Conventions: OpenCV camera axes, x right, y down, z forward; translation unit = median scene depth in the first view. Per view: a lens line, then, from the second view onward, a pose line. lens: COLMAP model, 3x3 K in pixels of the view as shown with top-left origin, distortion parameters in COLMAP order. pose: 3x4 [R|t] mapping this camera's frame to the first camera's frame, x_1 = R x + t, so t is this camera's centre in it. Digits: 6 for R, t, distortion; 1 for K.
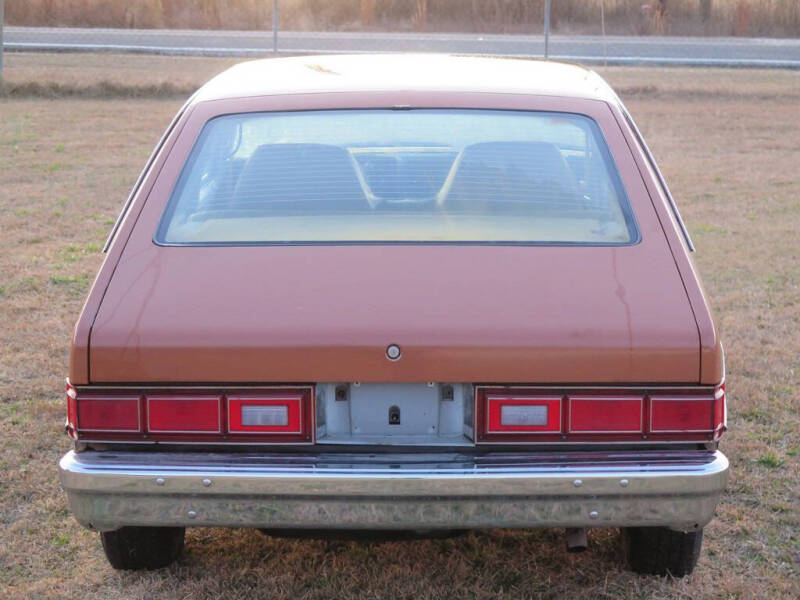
lens RADIAL K [[2181.2, 0, 400.0], [0, 2181.2, 300.0], [0, 0, 1]] dist [0.078857, -0.024452]
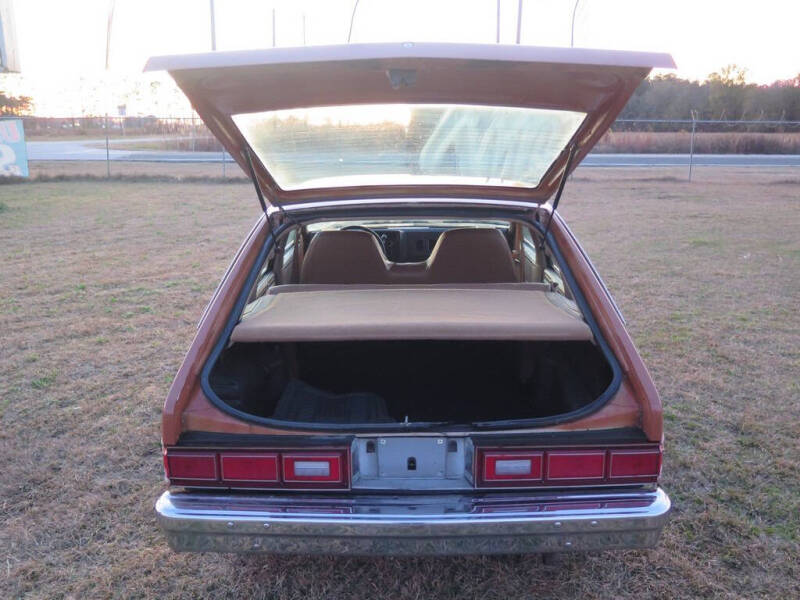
lens RADIAL K [[2181.2, 0, 400.0], [0, 2181.2, 300.0], [0, 0, 1]] dist [0.078857, -0.024452]
pose [[0.999867, -0.009524, -0.013229, 0.008346], [0.008583, 0.997549, -0.069438, 0.044525], [0.013858, 0.069316, 0.997499, -0.301505]]
